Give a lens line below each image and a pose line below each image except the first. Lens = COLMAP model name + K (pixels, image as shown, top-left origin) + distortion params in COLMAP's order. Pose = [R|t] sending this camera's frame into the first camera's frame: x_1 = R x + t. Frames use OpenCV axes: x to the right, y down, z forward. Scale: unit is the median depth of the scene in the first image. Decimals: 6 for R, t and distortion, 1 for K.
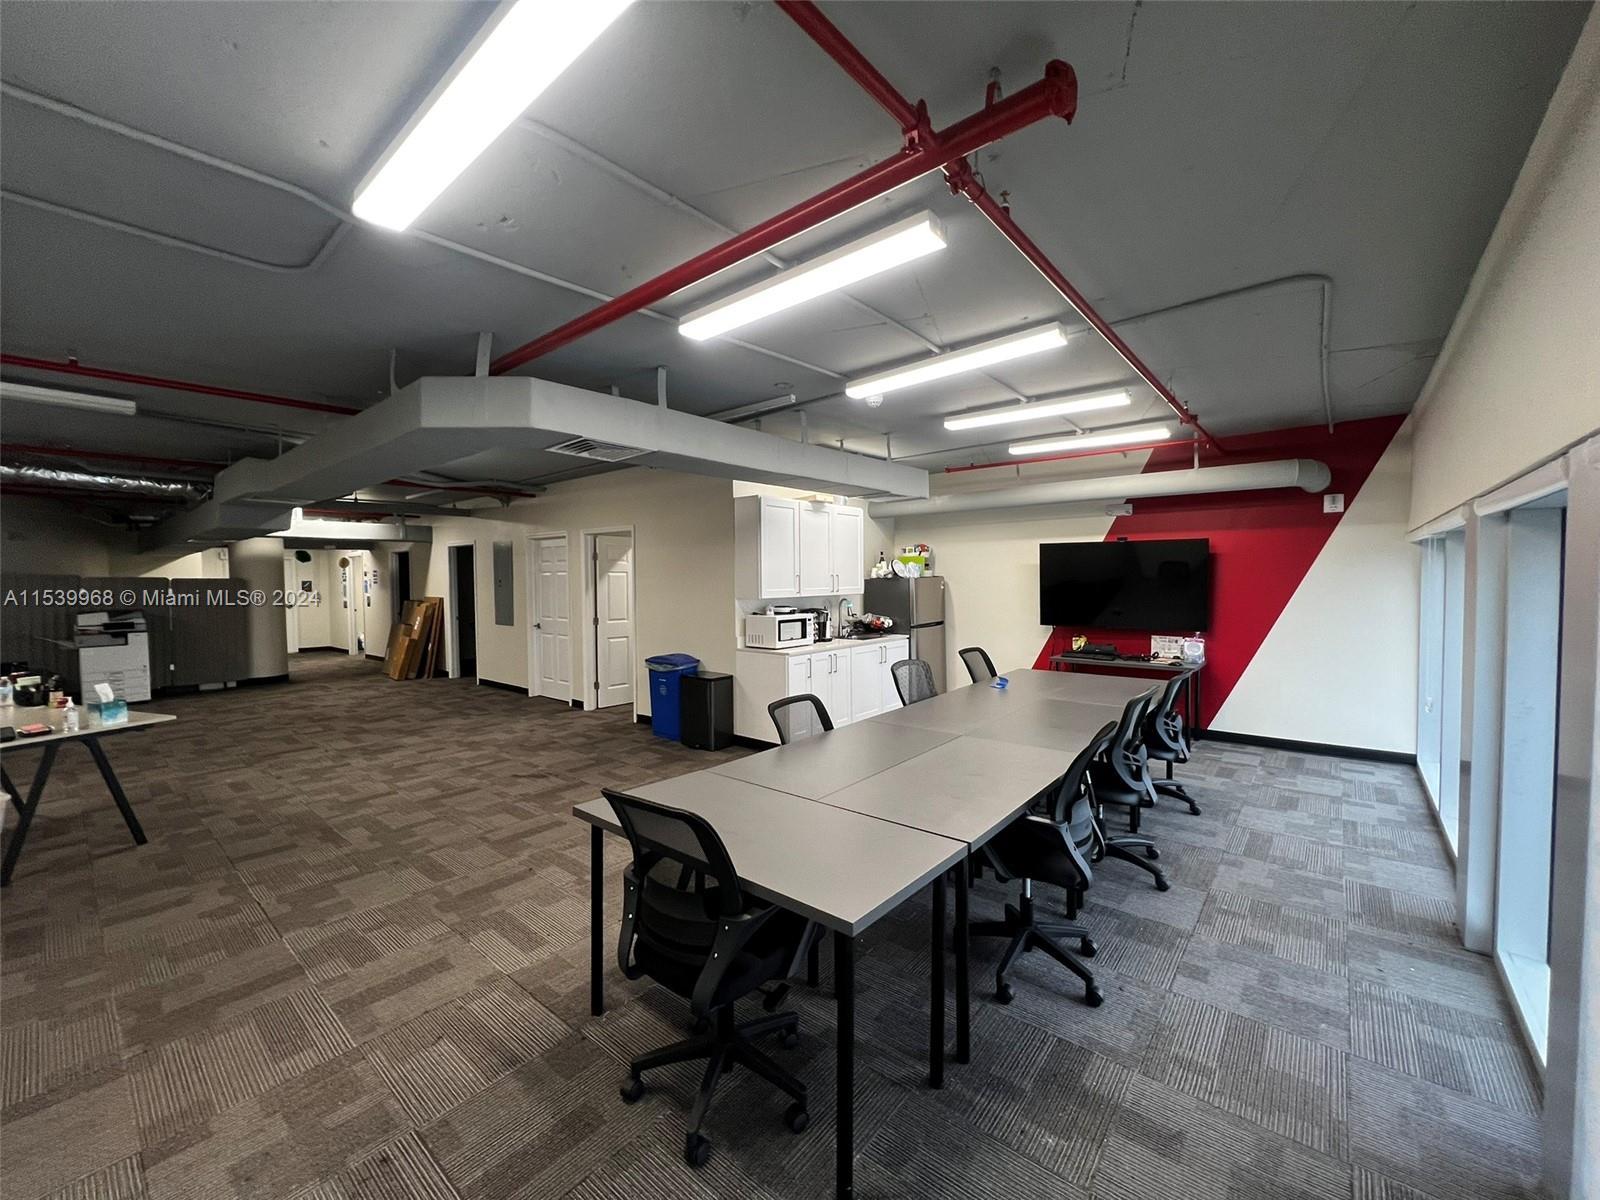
lens RADIAL K [[639.6, 0, 804.1], [0, 639.6, 598.0], [0, 0, 1]] dist [-0.000913, -0.000166]
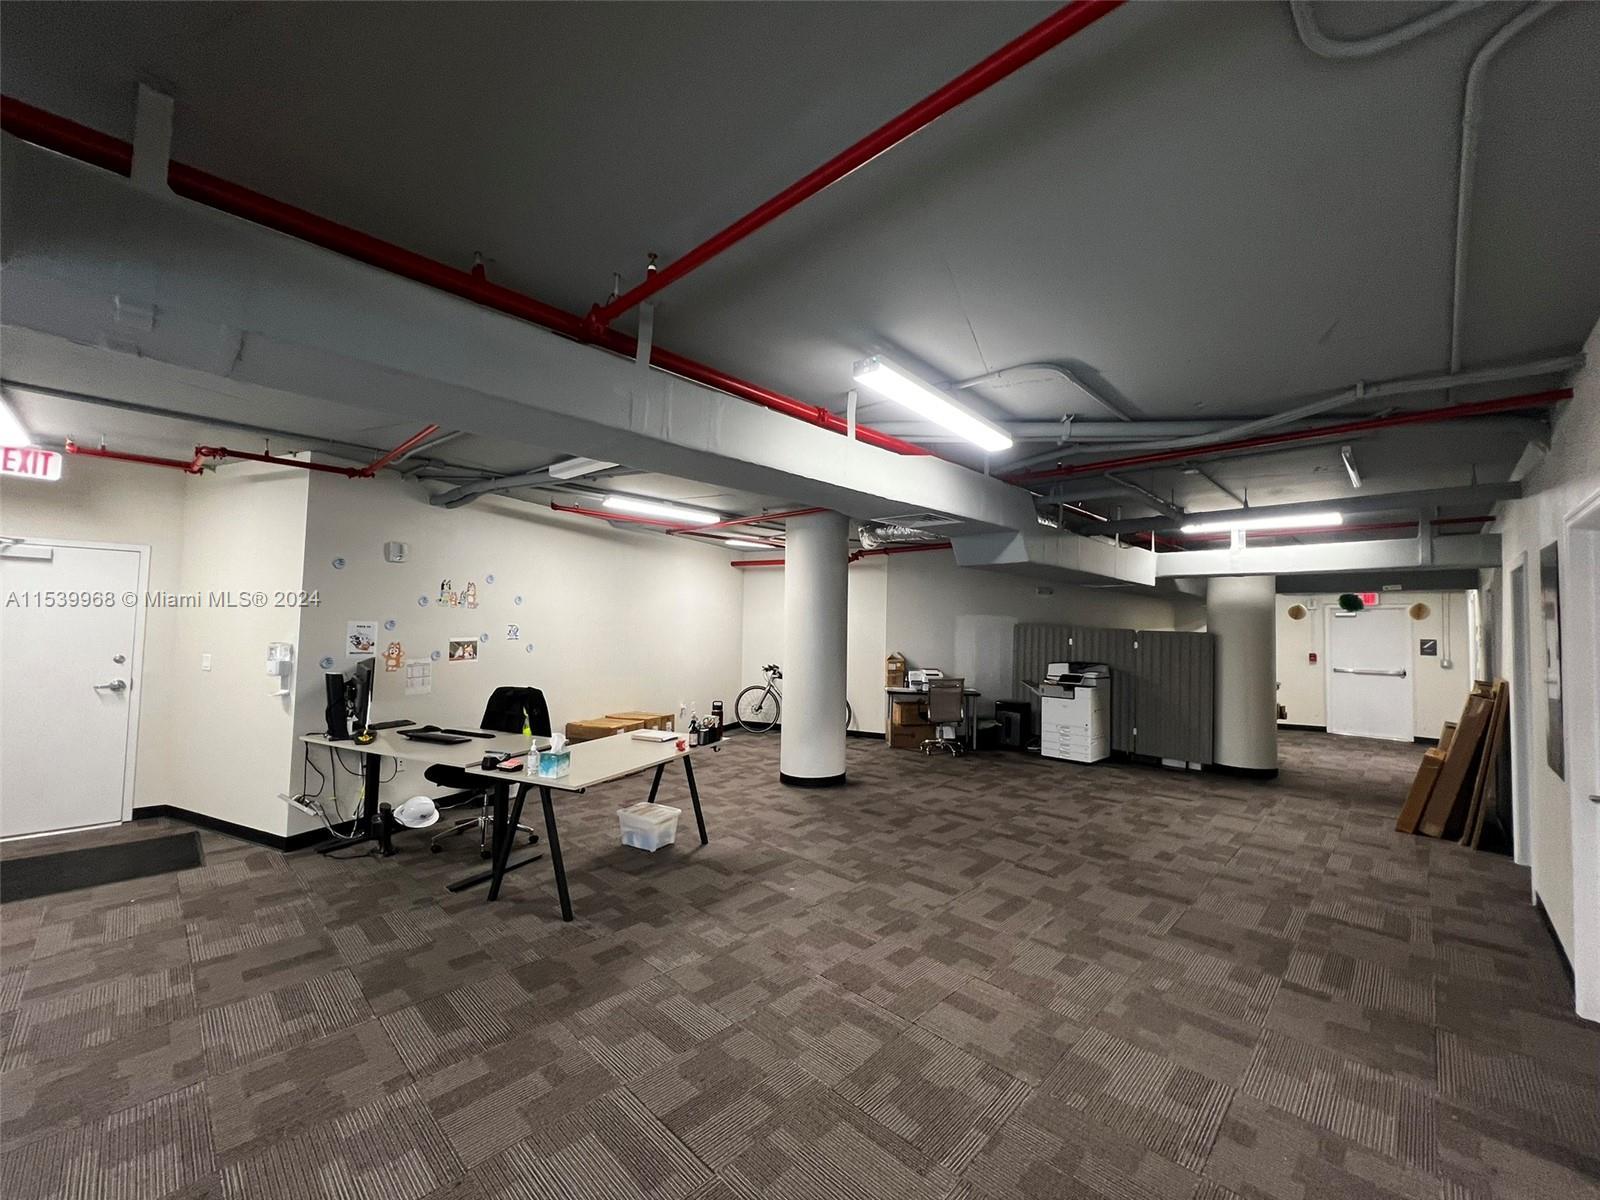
lens RADIAL K [[639.6, 0, 794.5], [0, 639.6, 595.1], [0, 0, 1]] dist [-0.000913, -0.000166]
pose [[-0.081930, -0.038303, -0.995902, -0.087766], [-0.050540, 0.998135, -0.034231, -0.035854], [0.995356, 0.047528, -0.083713, 0.830325]]
